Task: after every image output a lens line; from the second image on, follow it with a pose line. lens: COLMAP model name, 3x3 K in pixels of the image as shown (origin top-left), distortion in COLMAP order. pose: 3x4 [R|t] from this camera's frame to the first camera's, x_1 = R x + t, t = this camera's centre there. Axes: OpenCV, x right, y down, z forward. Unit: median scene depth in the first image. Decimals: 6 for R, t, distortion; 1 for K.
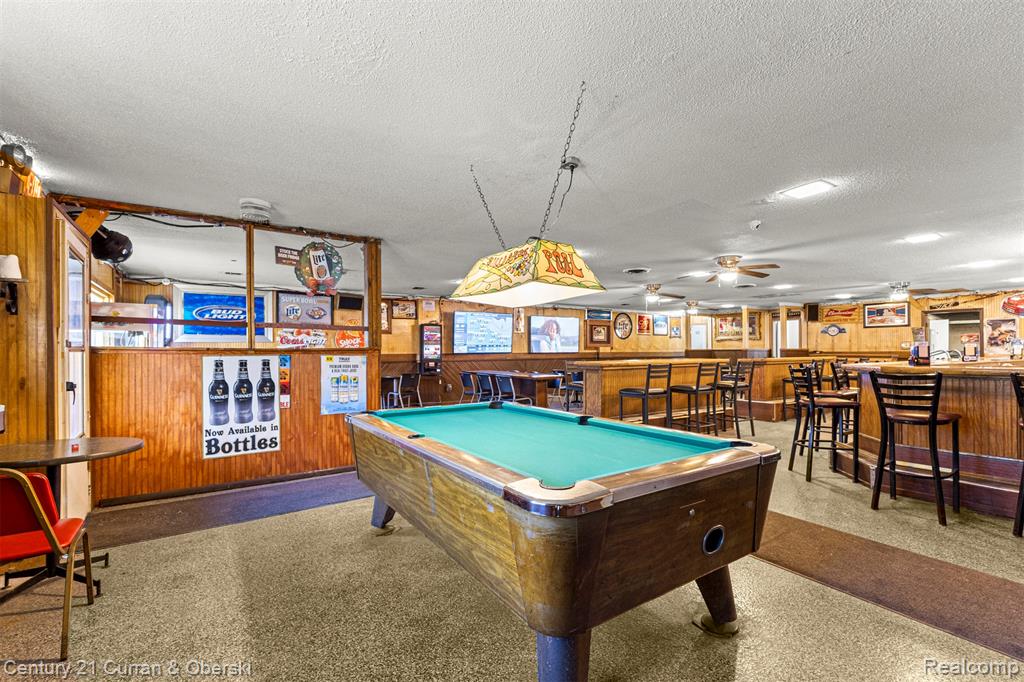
lens RADIAL K [[454.8, 0, 522.0], [0, 454.8, 351.3], [0, 0, 1]] dist [0.009839, 0.000012]
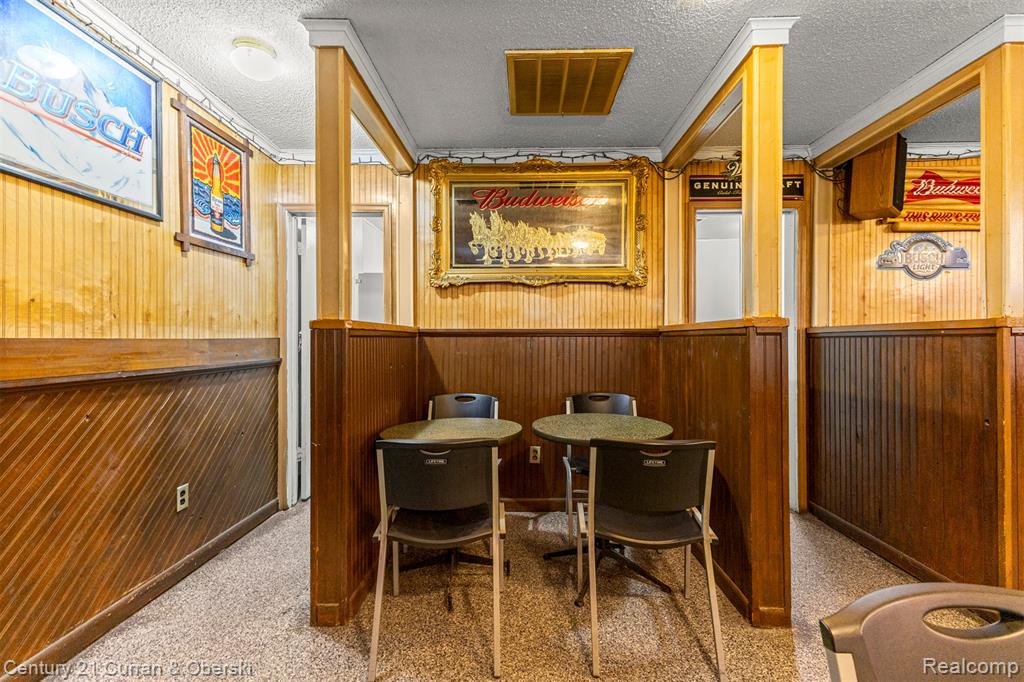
lens RADIAL K [[442.1, 0, 513.1], [0, 442.1, 336.6], [0, 0, 1]] dist [0.009842, 0.000080]
pose [[0.591260, 0.005547, 0.806462, 0.276157], [-0.001240, 0.999981, -0.005969, 0.001389], [-0.806480, 0.002530, 0.591256, 0.836621]]
